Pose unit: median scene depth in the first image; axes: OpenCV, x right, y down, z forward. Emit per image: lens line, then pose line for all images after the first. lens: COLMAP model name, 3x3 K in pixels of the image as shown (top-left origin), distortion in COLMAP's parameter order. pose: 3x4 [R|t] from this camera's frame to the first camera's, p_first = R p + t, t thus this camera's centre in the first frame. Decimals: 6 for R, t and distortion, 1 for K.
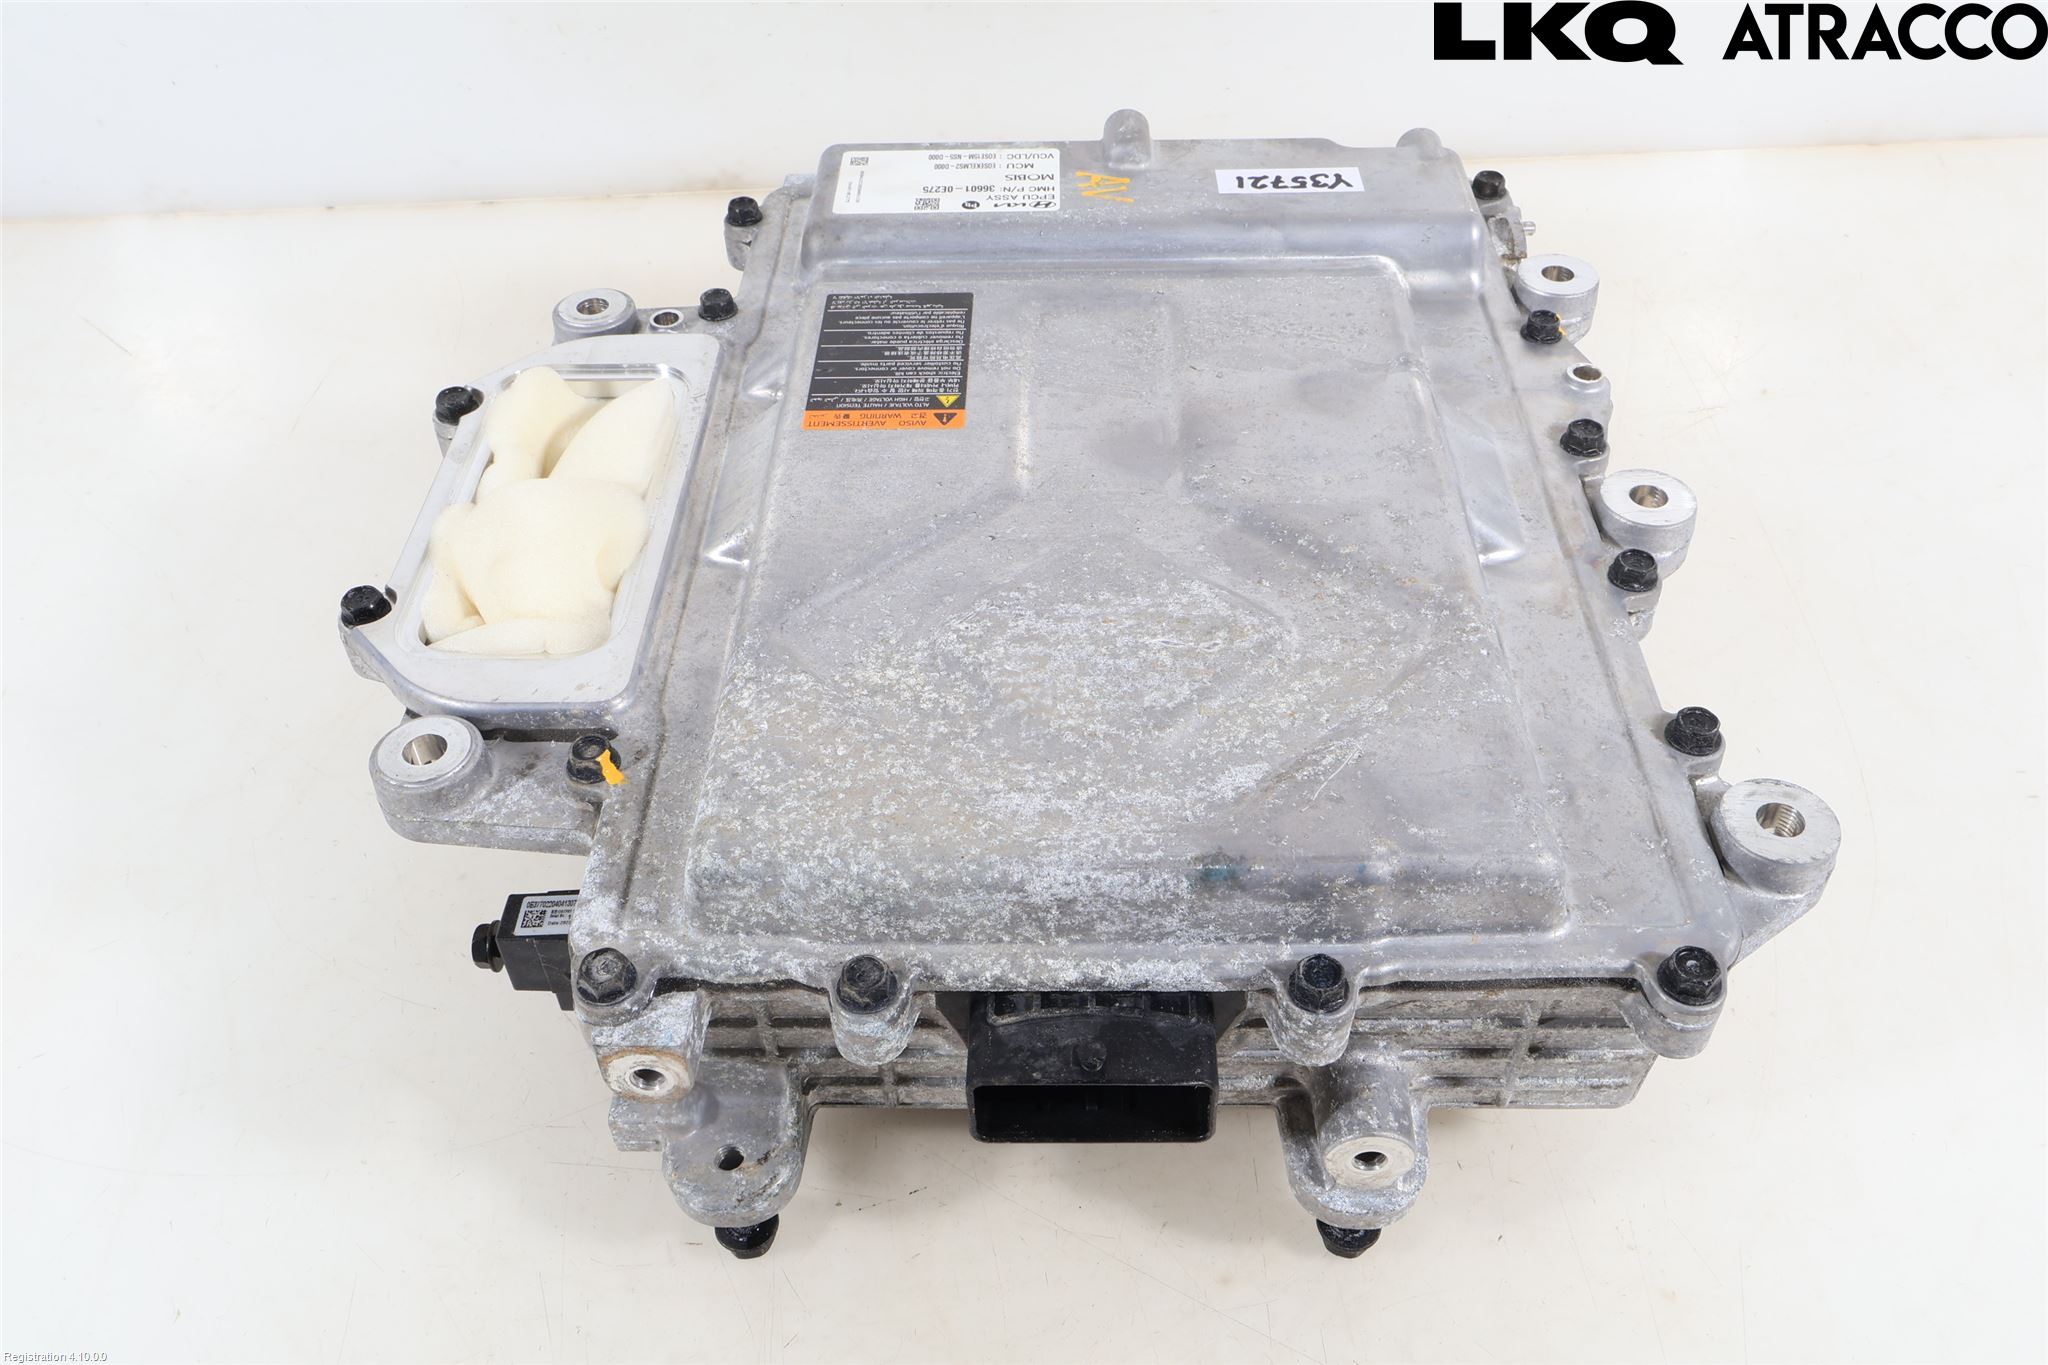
lens RADIAL K [[1710.8, 0, 1029.7], [0, 1710.8, 679.9], [0, 0, 1]] dist [0.001626, 0.005056]
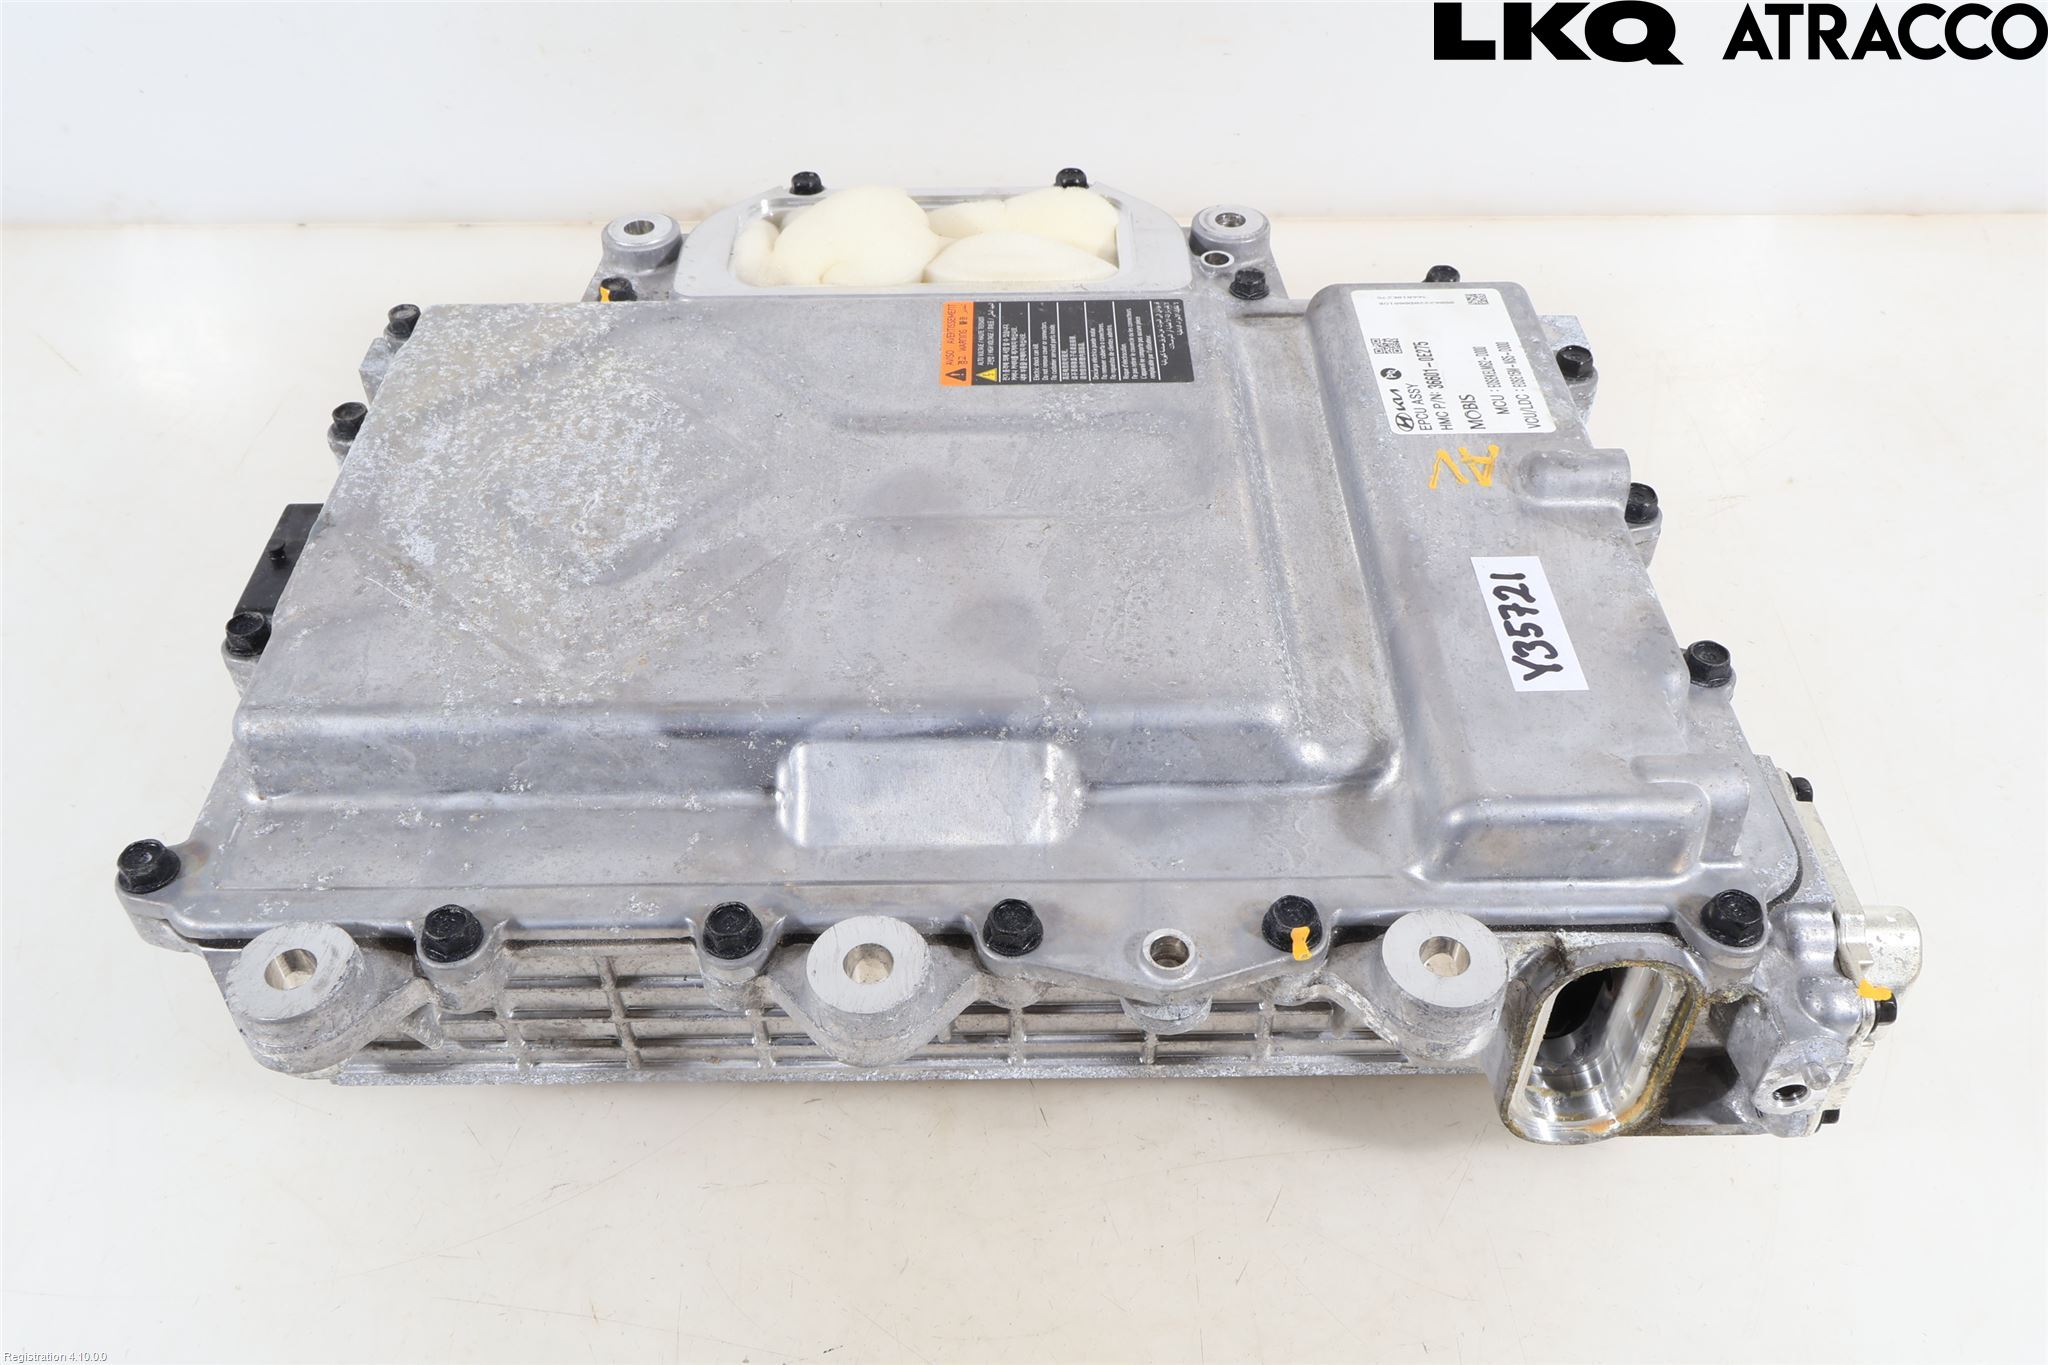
lens RADIAL K [[1710.8, 0, 1019.4], [0, 1710.8, 684.7], [0, 0, 1]] dist [0.001626, 0.005056]
pose [[0.023977, 0.700775, -0.712980, 0.738383], [-0.678660, 0.535081, 0.503099, -0.541400], [0.734061, 0.471808, 0.488417, 0.563377]]
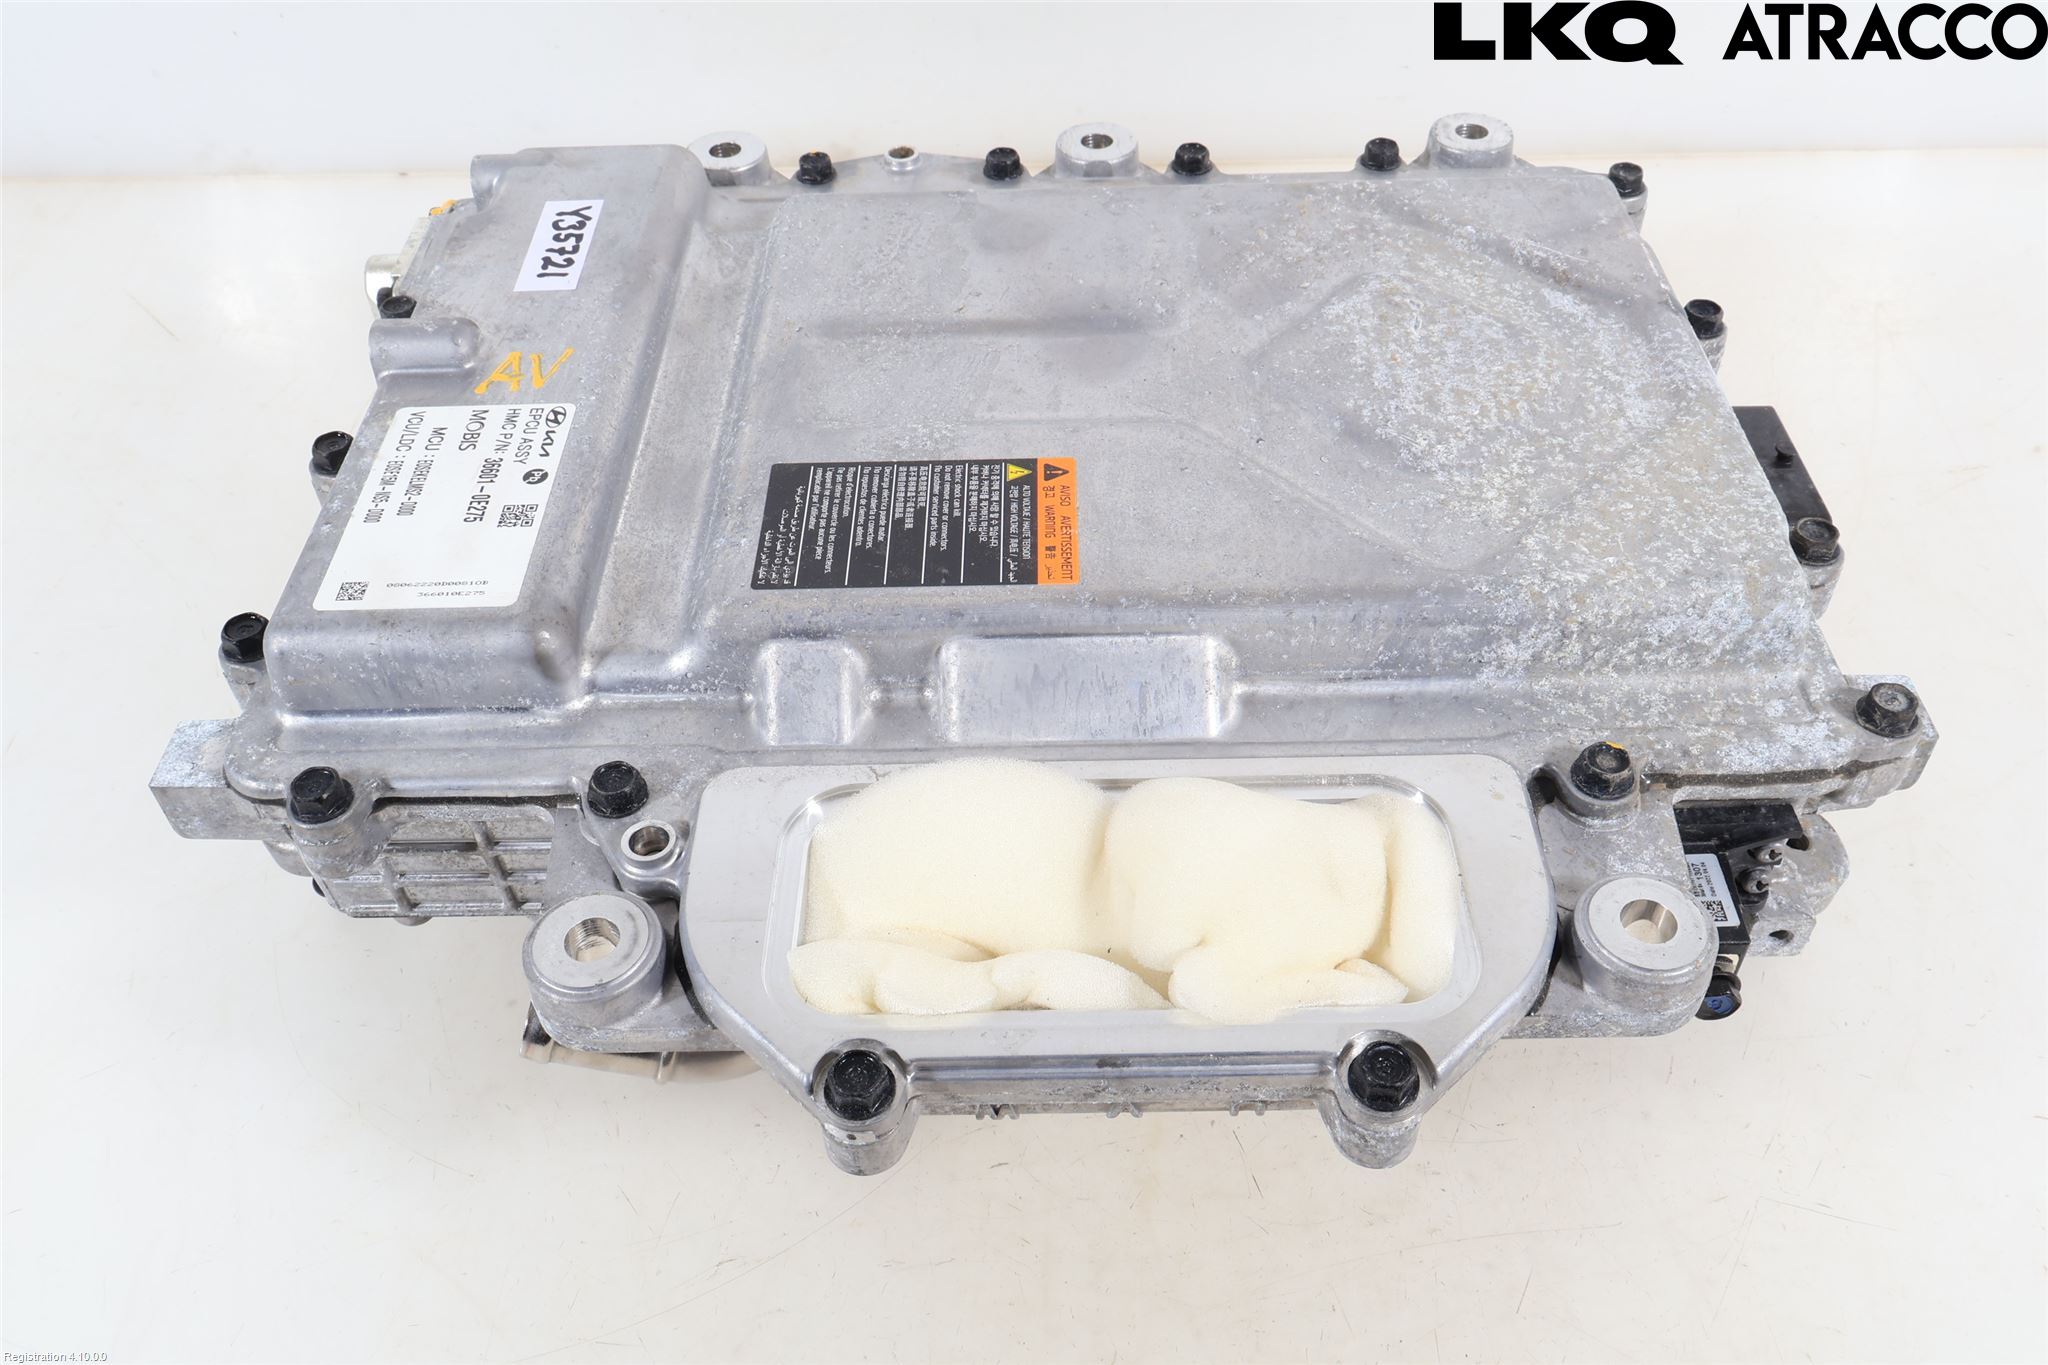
lens RADIAL K [[1710.8, 0, 1027.8], [0, 1710.8, 682.3], [0, 0, 1]] dist [0.001626, 0.005056]
pose [[-0.015471, -0.688631, 0.724947, -0.667899], [0.702979, 0.508101, 0.497649, -0.483119], [-0.711042, 0.517322, 0.476232, 0.605249]]
